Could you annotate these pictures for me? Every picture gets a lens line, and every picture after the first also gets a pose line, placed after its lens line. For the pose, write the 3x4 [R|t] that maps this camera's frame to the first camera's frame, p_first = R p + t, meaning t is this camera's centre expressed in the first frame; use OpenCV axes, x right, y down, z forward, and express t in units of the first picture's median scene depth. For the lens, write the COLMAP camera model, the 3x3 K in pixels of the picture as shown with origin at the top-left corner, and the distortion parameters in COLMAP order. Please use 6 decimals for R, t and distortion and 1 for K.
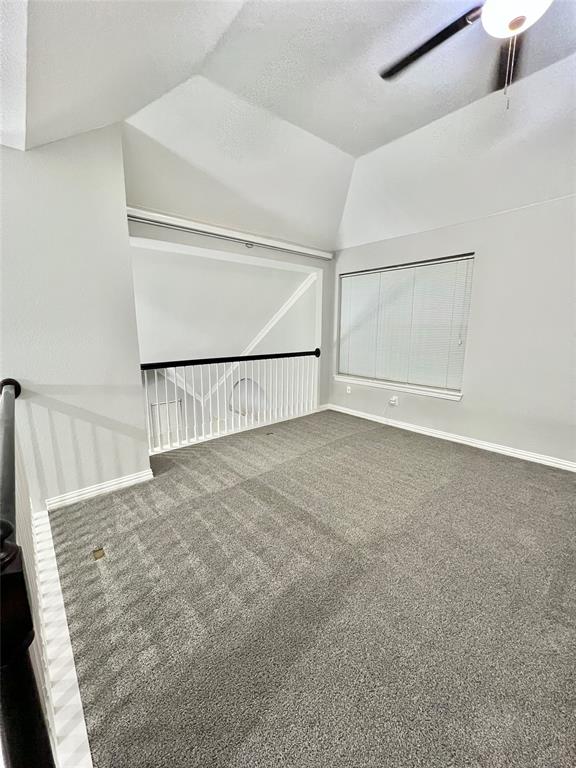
lens RADIAL K [[306.4, 0, 285.2], [0, 306.4, 384.9], [0, 0, 1]] dist [0.002519, 0.000242]
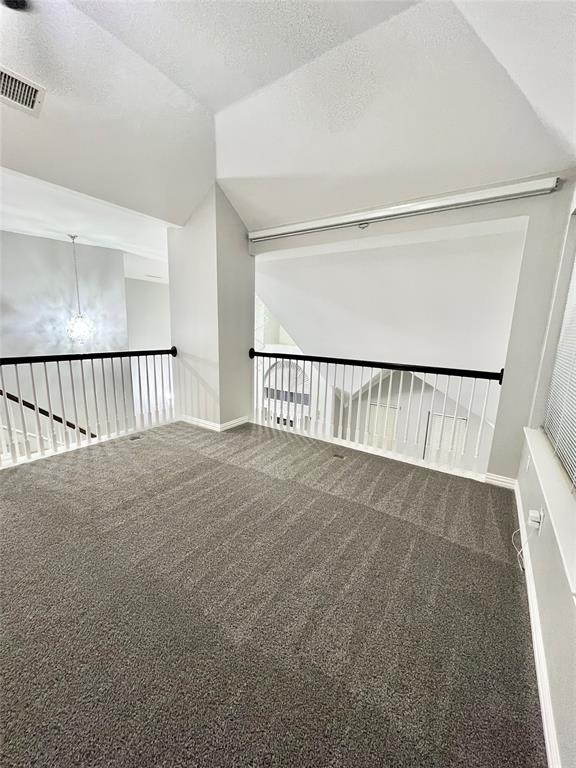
lens RADIAL K [[307.4, 0, 286.2], [0, 307.4, 384.0], [0, 0, 1]] dist [0.002269, 0.000230]
pose [[0.252605, 0.187360, -0.949256, 0.889280], [-0.204859, 0.969187, 0.136779, -0.149986], [0.945634, 0.159913, 0.283204, 0.832965]]
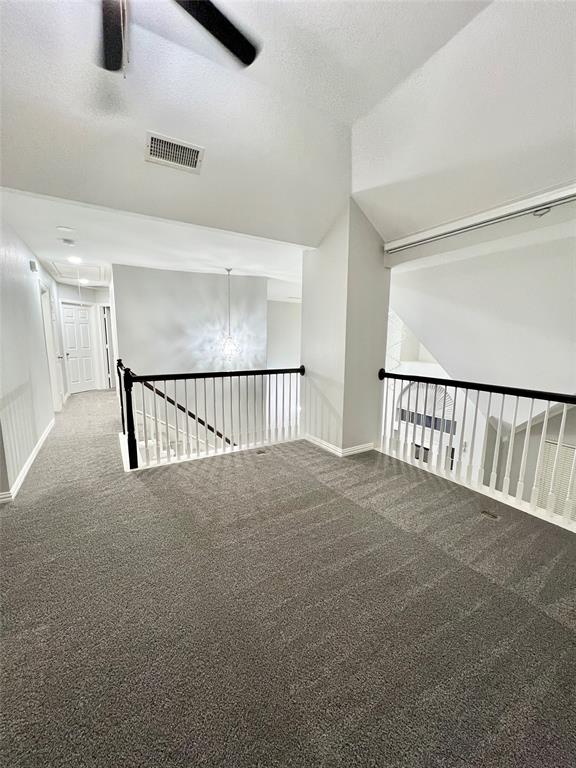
lens RADIAL K [[307.4, 0, 286.6], [0, 307.4, 384.9], [0, 0, 1]] dist [0.002269, 0.000230]
pose [[-0.177288, 0.148043, -0.972960, 0.805108], [-0.189417, 0.965005, 0.181347, -0.176512], [0.965759, 0.216446, -0.143042, 0.872437]]
